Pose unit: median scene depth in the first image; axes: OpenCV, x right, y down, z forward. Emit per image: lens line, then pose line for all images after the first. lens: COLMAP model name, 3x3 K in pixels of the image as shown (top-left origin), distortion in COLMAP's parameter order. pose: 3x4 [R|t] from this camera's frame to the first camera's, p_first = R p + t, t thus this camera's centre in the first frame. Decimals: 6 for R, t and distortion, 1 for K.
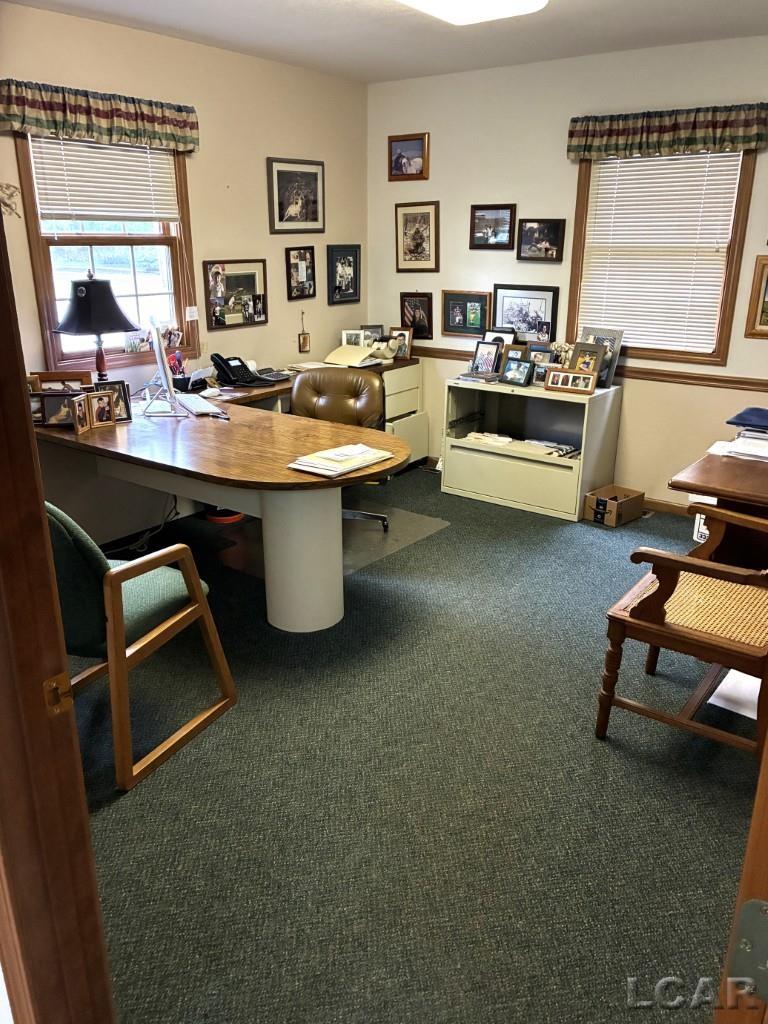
lens RADIAL K [[790.6, 0, 384.8], [0, 790.6, 515.4], [0, 0, 1]] dist [0.053255, -0.072838]
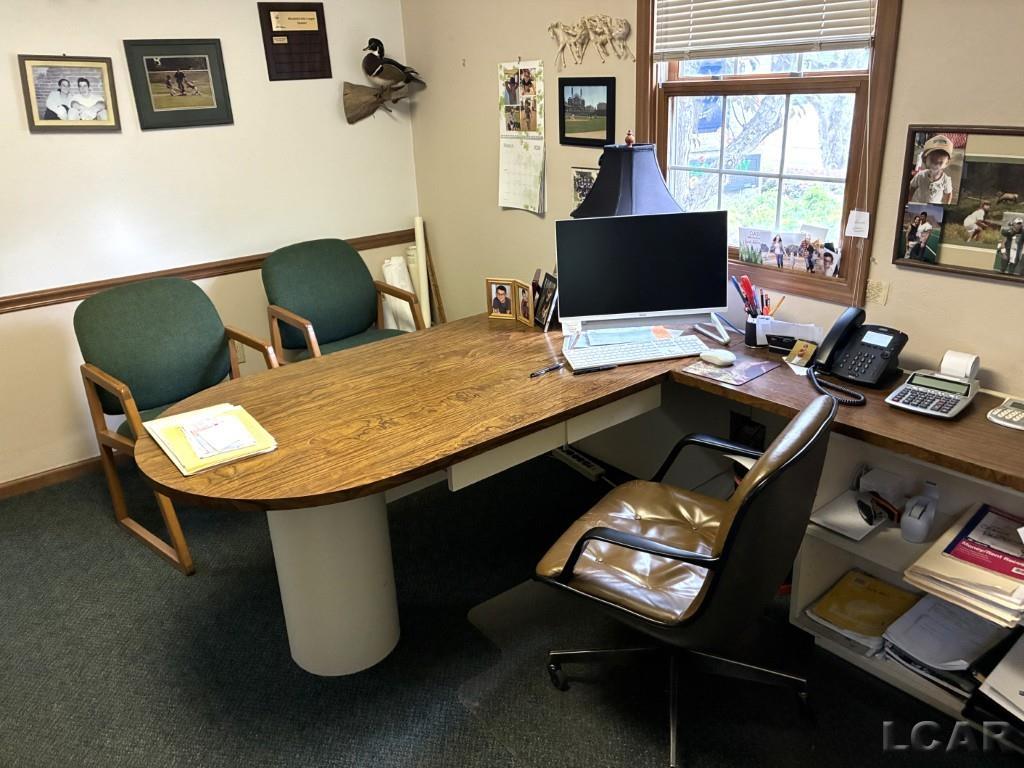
lens RADIAL K [[790.6, 0, 515.2], [0, 790.6, 376.6], [0, 0, 1]] dist [0.053255, -0.072838]
pose [[-0.272816, 0.348479, -0.896735, 0.317515], [-0.278639, 0.863523, 0.420343, -0.320436], [0.920832, 0.364541, -0.138483, 0.890341]]
